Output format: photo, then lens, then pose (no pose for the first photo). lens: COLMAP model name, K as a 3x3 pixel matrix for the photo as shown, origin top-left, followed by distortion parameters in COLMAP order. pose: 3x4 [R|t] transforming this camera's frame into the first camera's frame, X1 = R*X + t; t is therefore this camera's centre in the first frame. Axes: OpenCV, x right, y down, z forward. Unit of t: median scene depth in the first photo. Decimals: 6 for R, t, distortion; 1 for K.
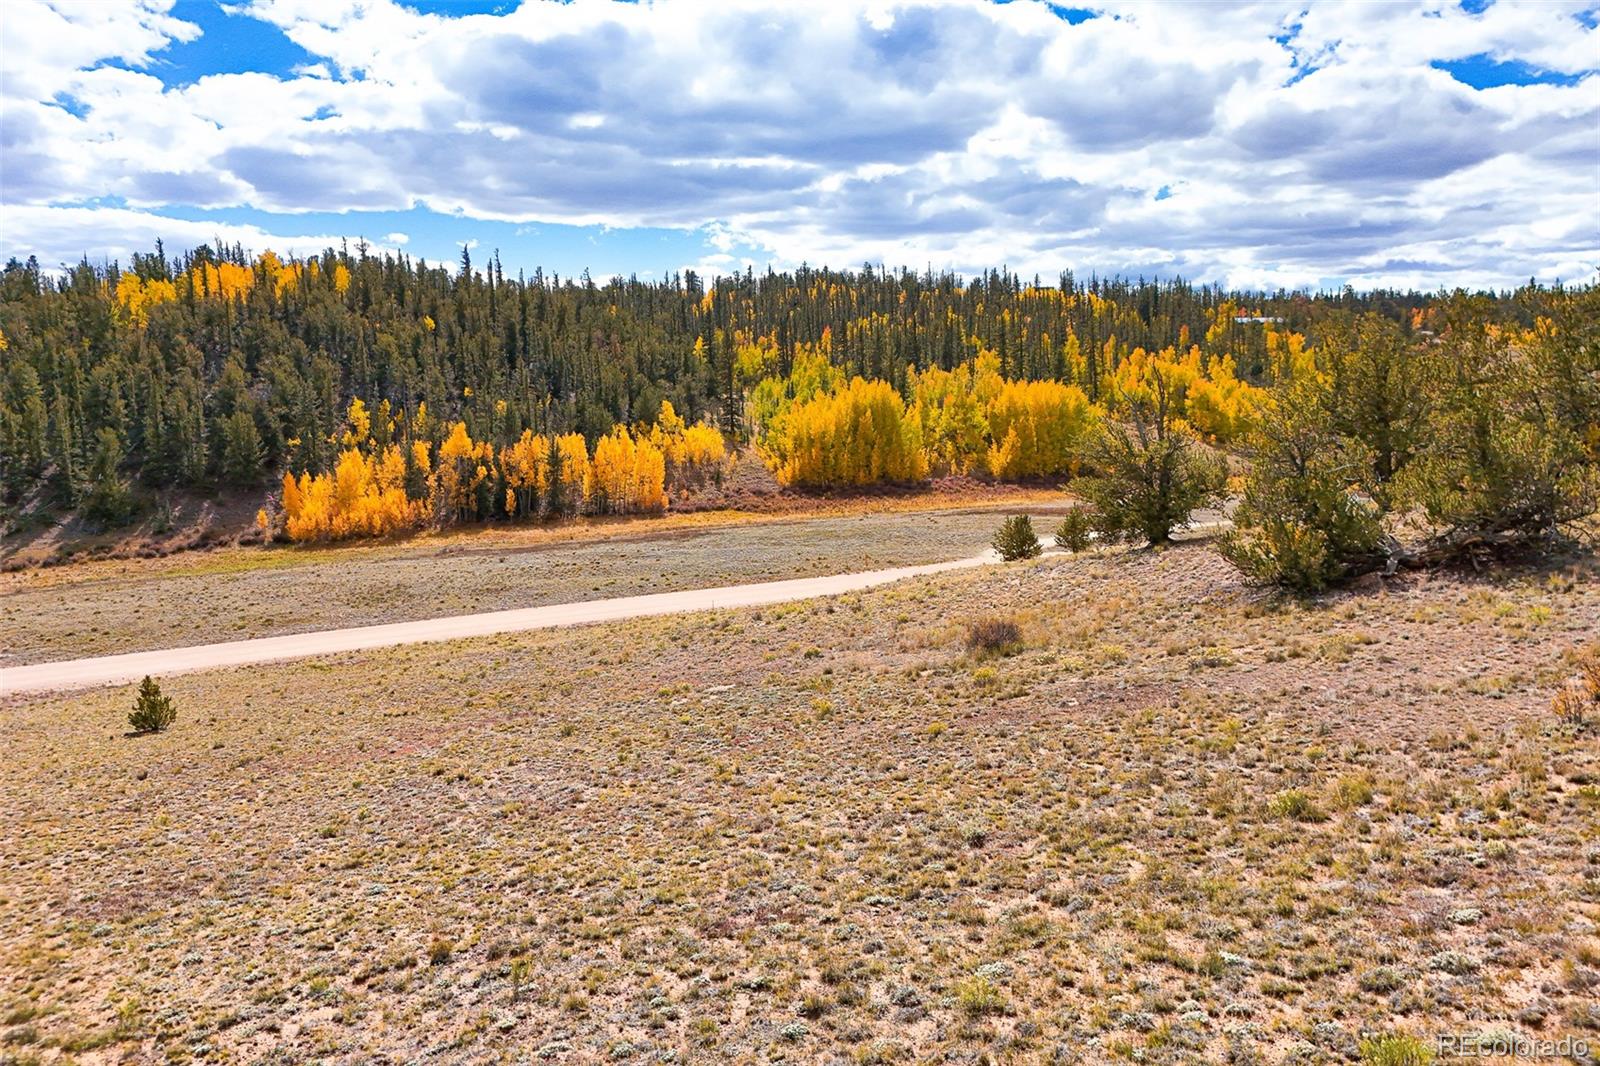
lens RADIAL K [[1164.9, 0, 800.2], [0, 1164.9, 488.8], [0, 0, 1]] dist [0.083358, -0.082049]
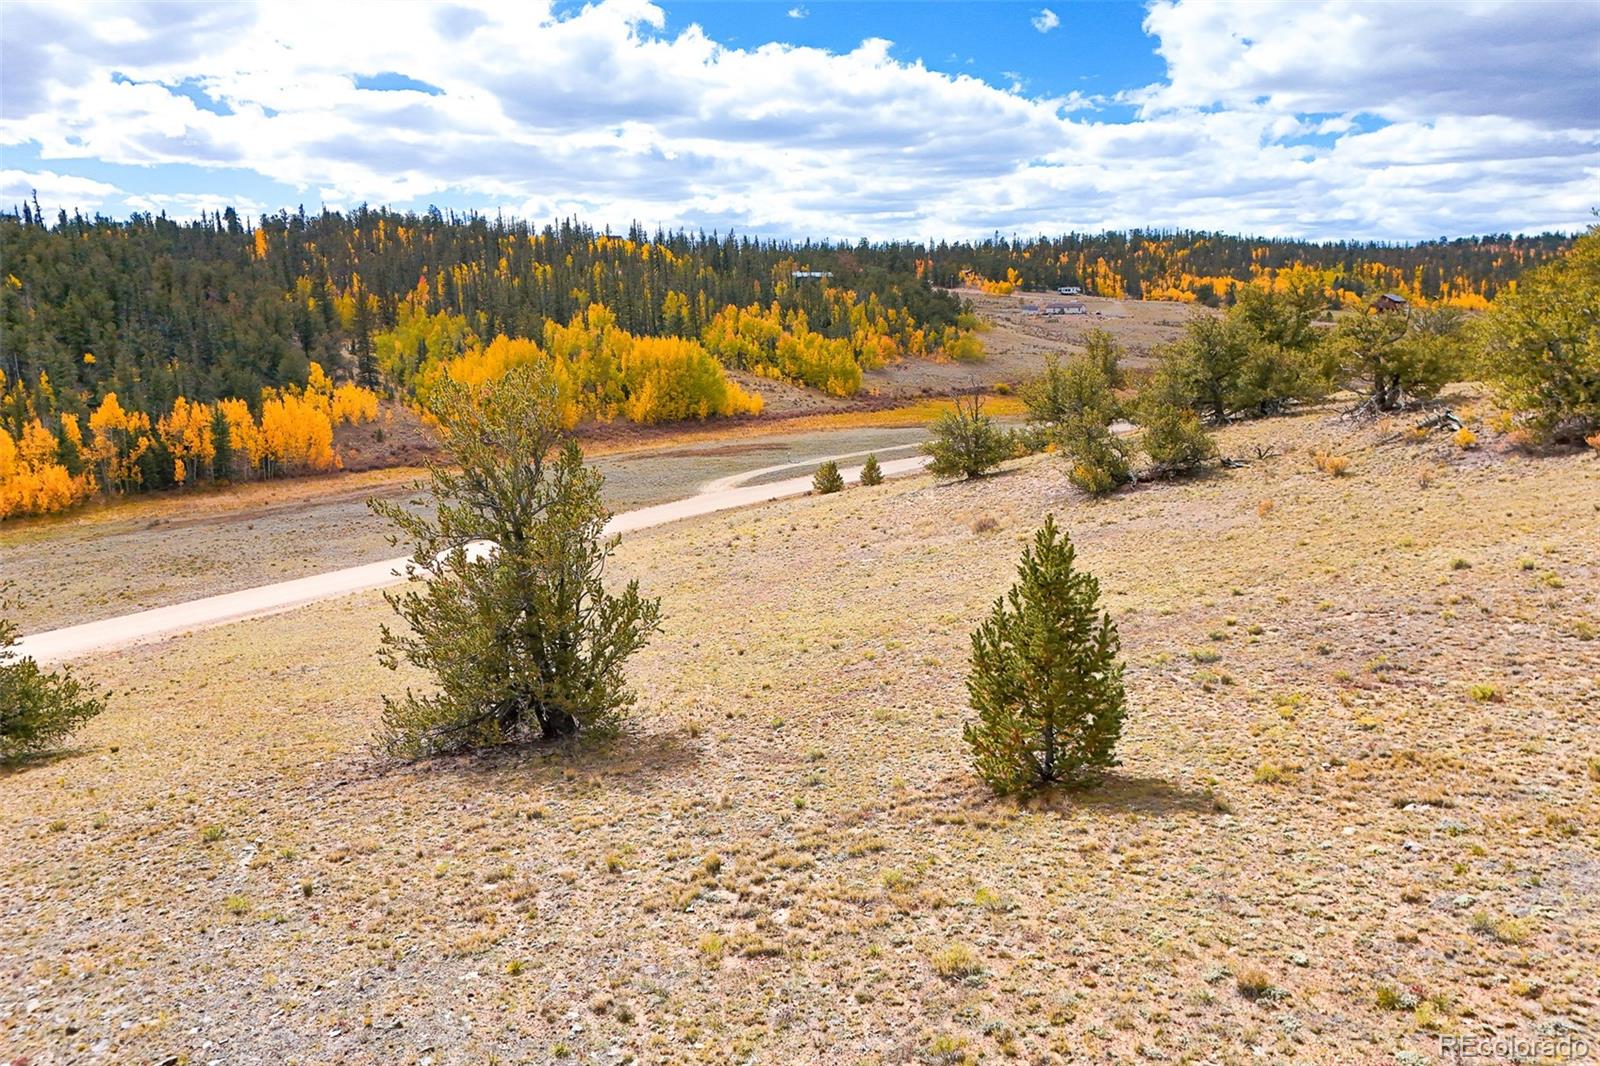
lens RADIAL K [[1137.4, 0, 800.0], [0, 1137.4, 533.0], [0, 0, 1]] dist [0.106979, -0.075801]
pose [[0.923435, -0.083809, 0.374492, -0.118399], [0.048247, 0.993473, 0.103365, -0.012127], [-0.380710, -0.077383, 0.921451, -0.103677]]
